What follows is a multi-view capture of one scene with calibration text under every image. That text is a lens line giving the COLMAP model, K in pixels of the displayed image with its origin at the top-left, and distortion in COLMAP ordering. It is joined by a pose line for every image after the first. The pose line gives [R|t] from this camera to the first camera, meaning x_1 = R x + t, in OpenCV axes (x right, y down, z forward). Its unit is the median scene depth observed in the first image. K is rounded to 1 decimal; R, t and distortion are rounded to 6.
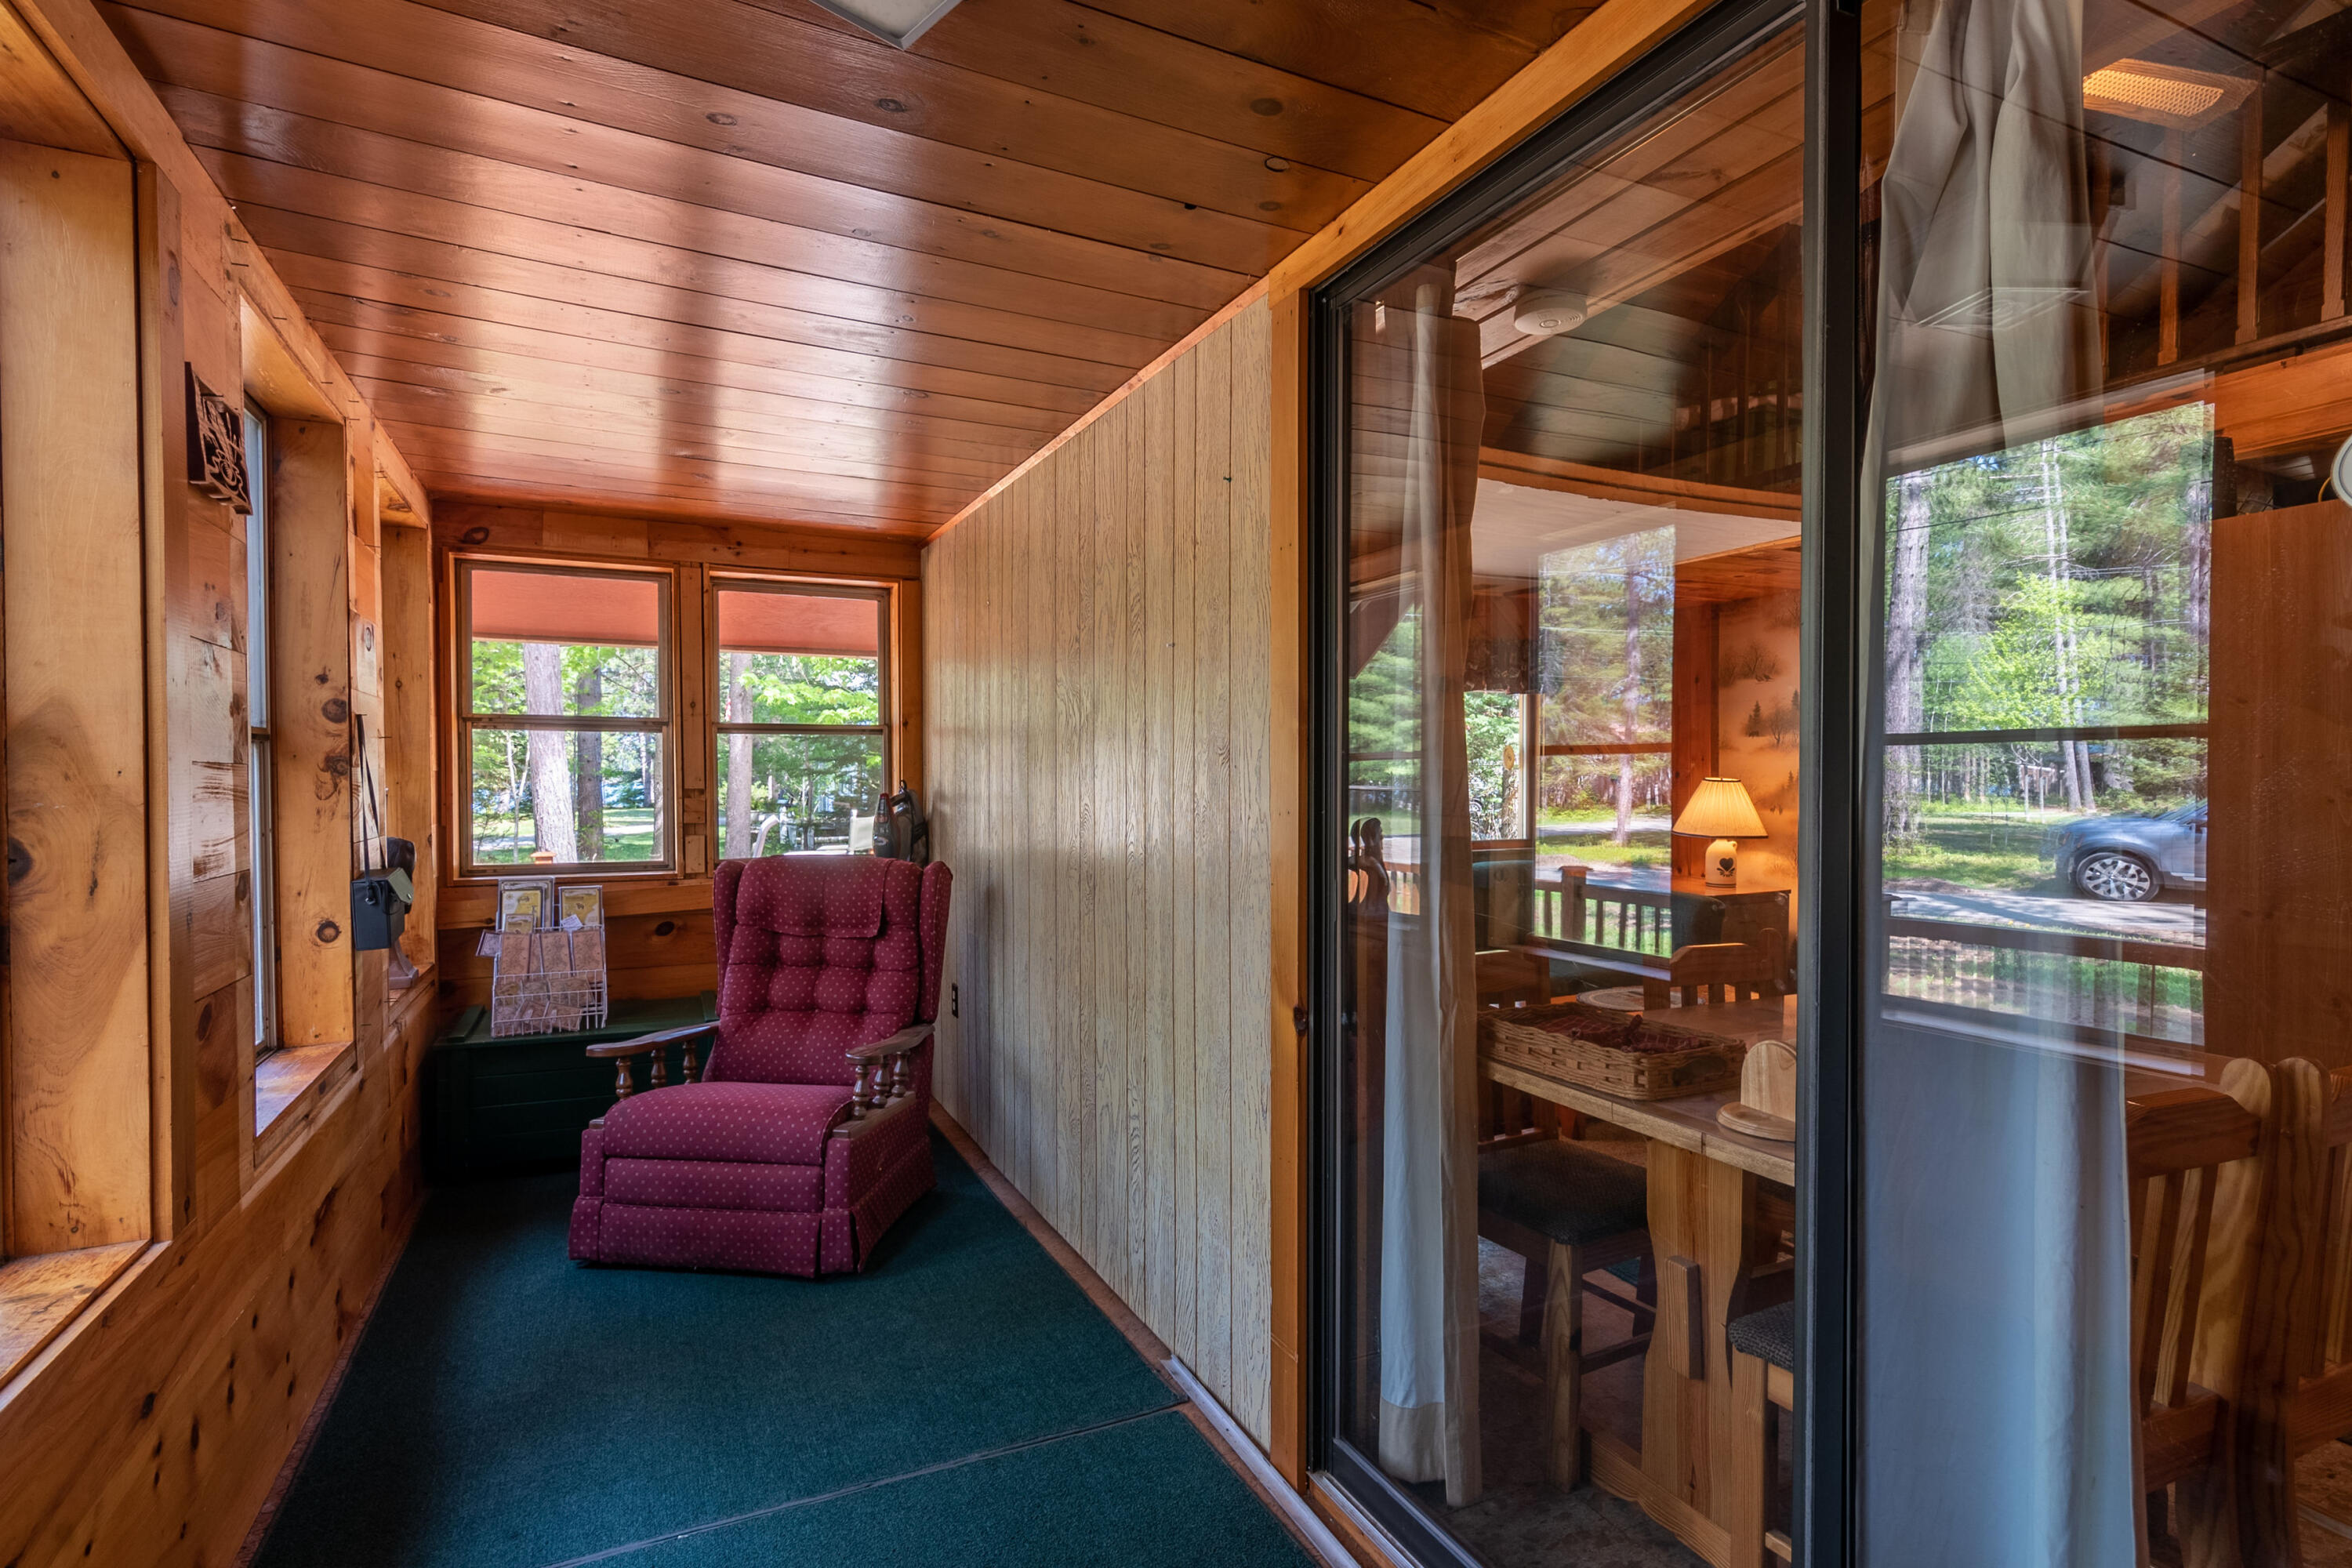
lens RADIAL K [[1159.1, 0, 1176.0], [0, 1159.1, 784.0], [0, 0, 1]] dist [0.020114, 0.000354]
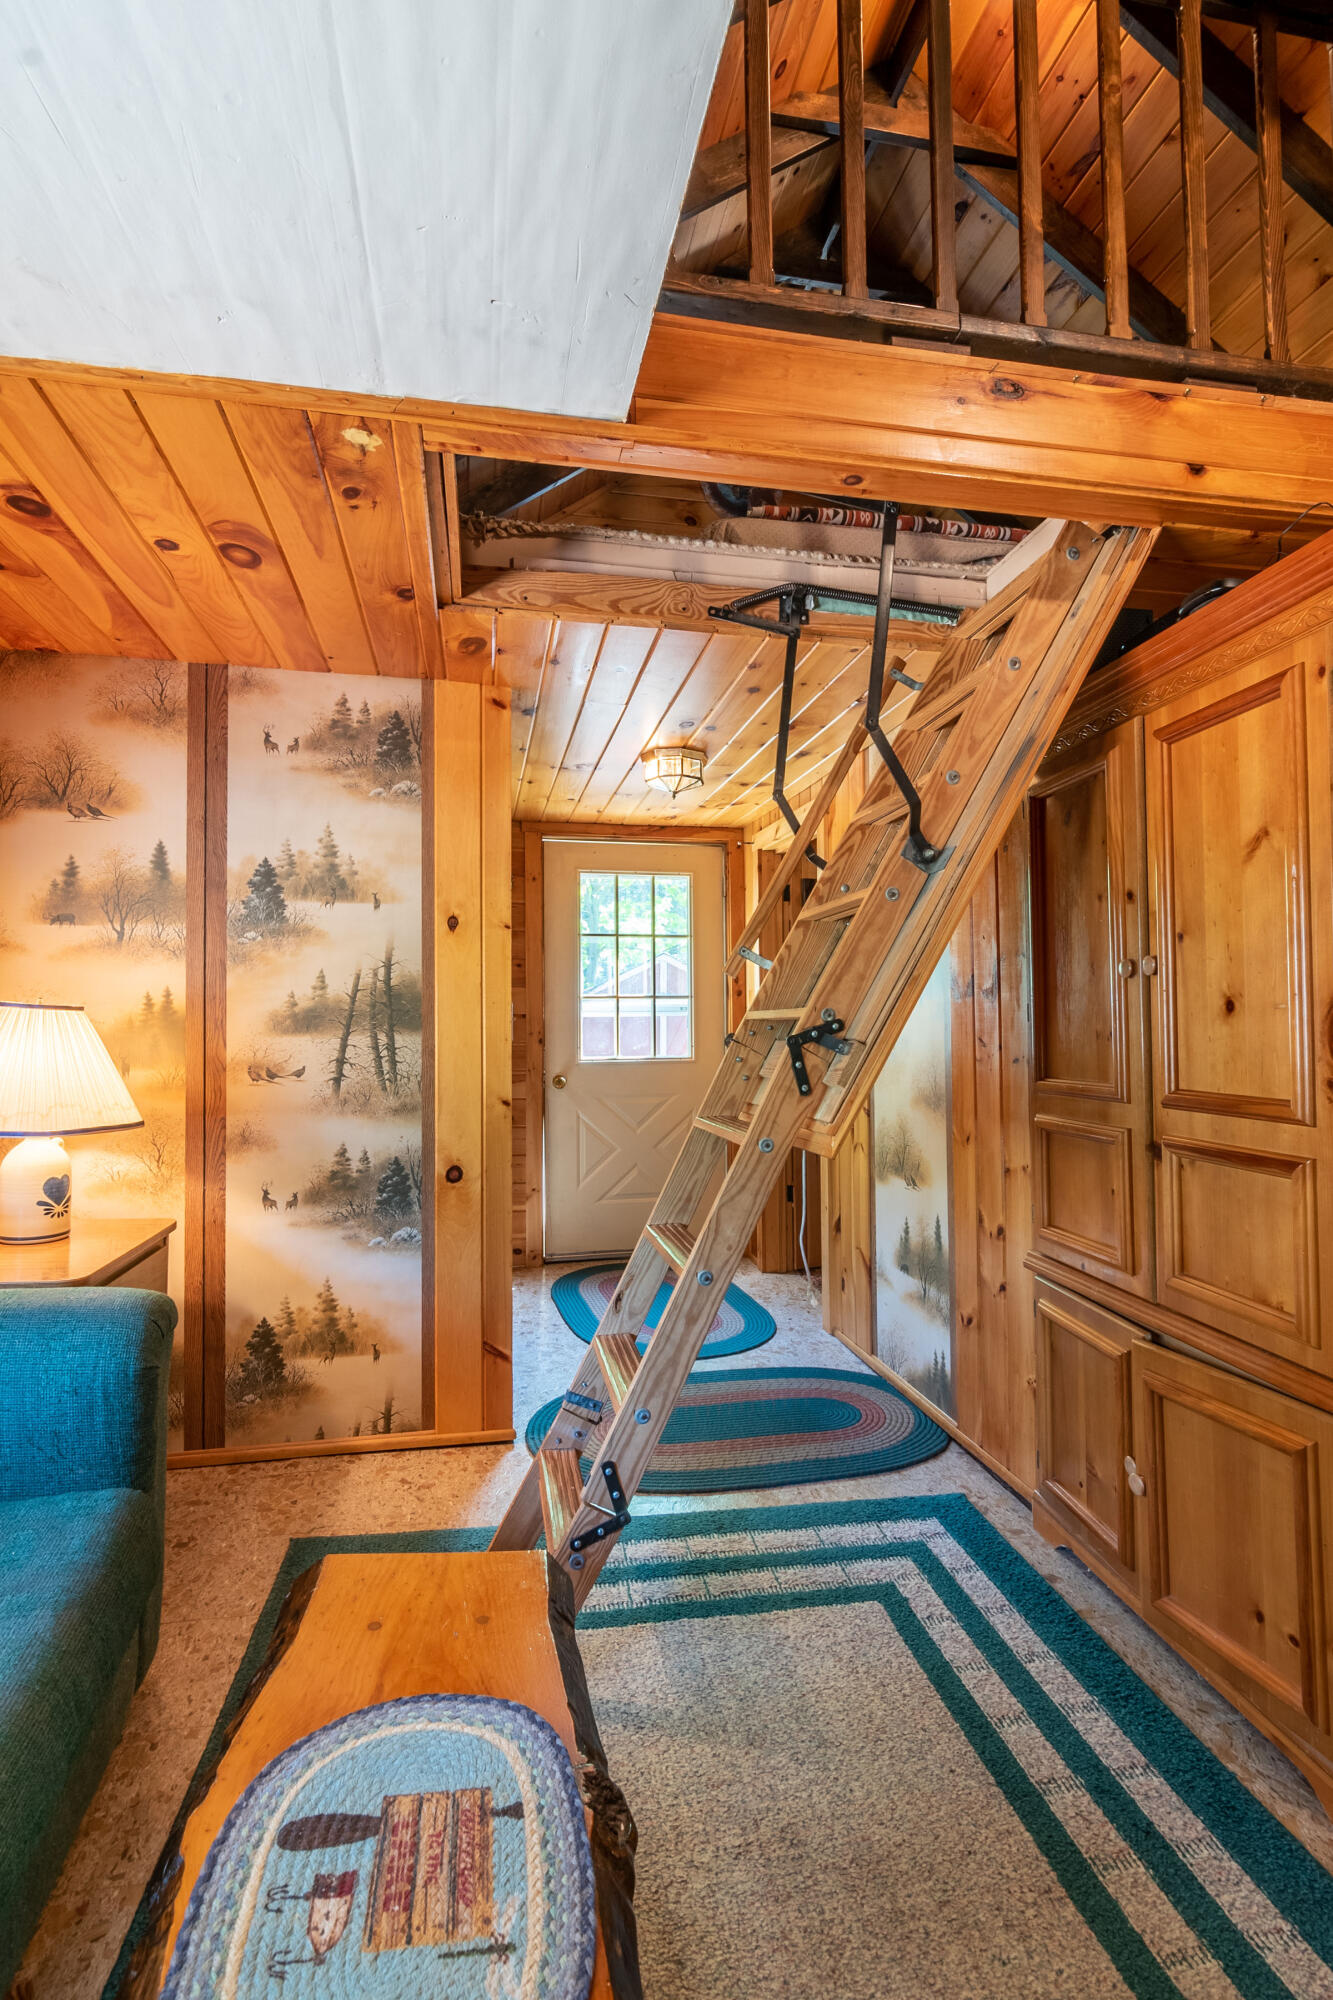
lens RADIAL K [[985.6, 0, 666.5], [0, 985.6, 1000.0], [0, 0, 1]] dist [0.020114, 0.000354]
pose [[0.261352, 0.026343, 0.964884, 0.154413], [0.010402, 0.999493, -0.030105, 0.008184], [-0.965188, 0.017904, 0.260945, 0.657755]]
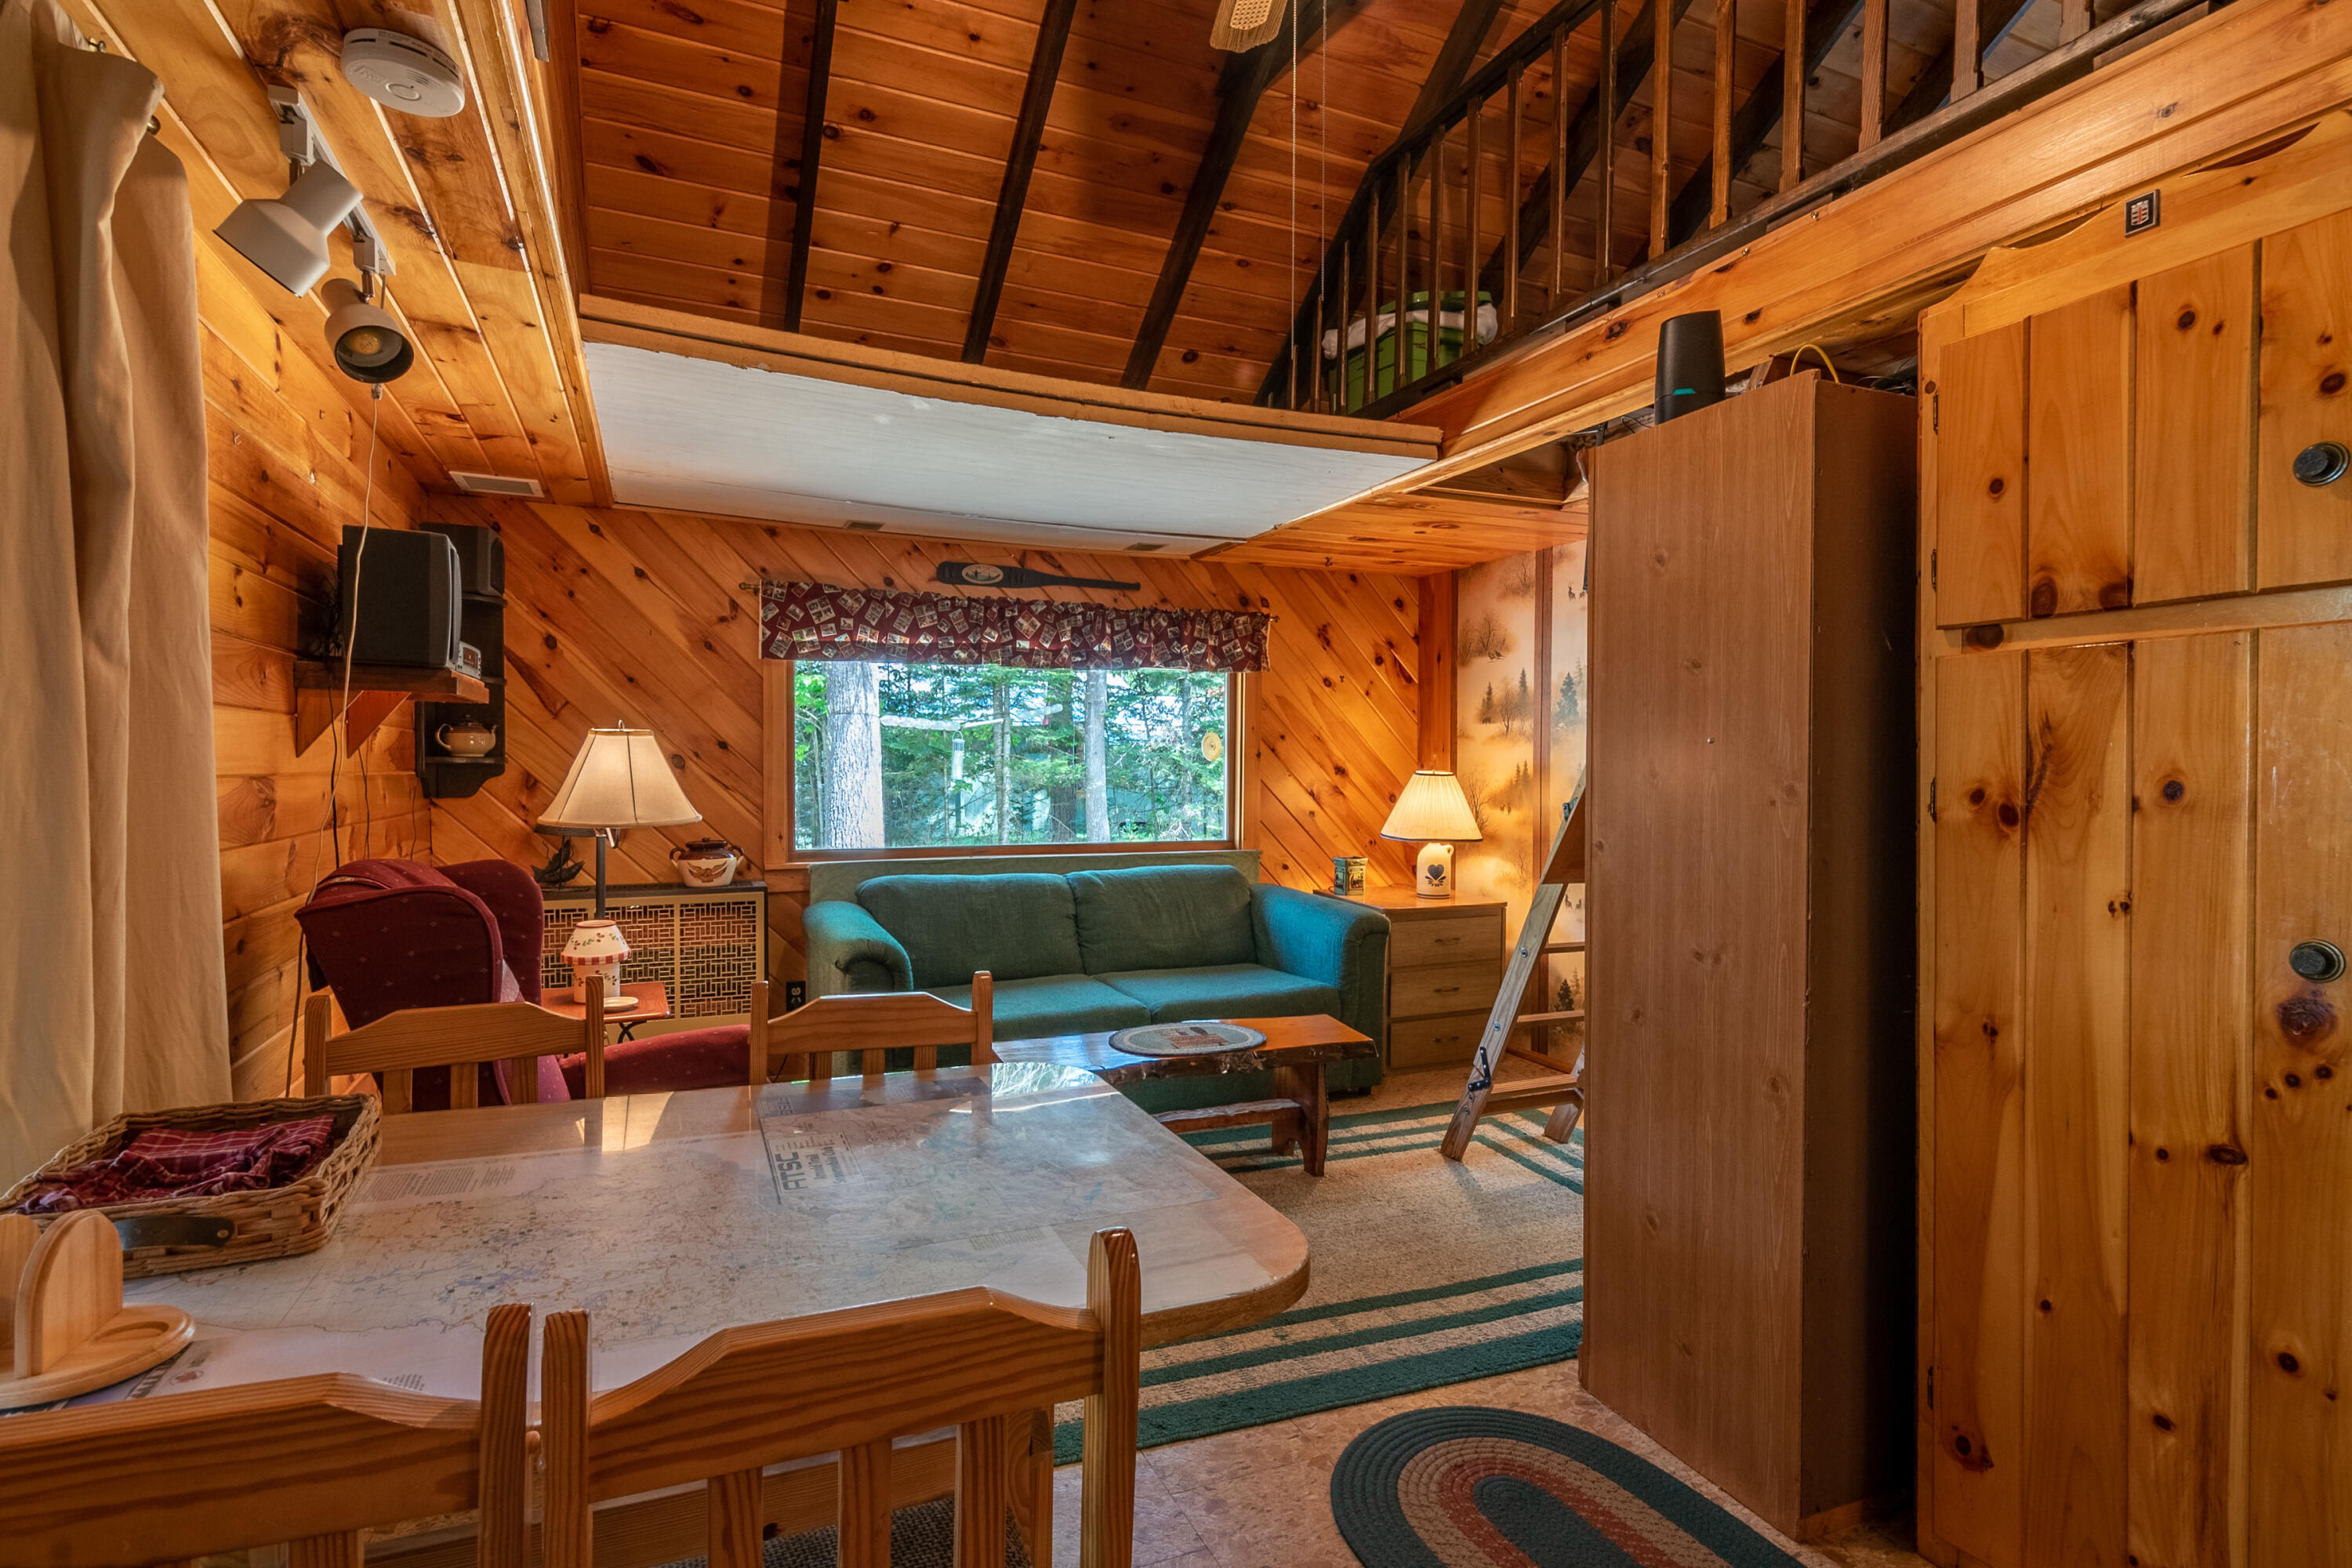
lens RADIAL K [[1159.1, 0, 1176.0], [0, 1159.1, 784.0], [0, 0, 1]] dist [0.020114, 0.000354]
pose [[0.998940, 0.006438, -0.045584, 0.316927], [-0.006199, 0.999966, 0.005378, 0.000814], [0.045617, -0.005089, 0.998946, 0.136869]]
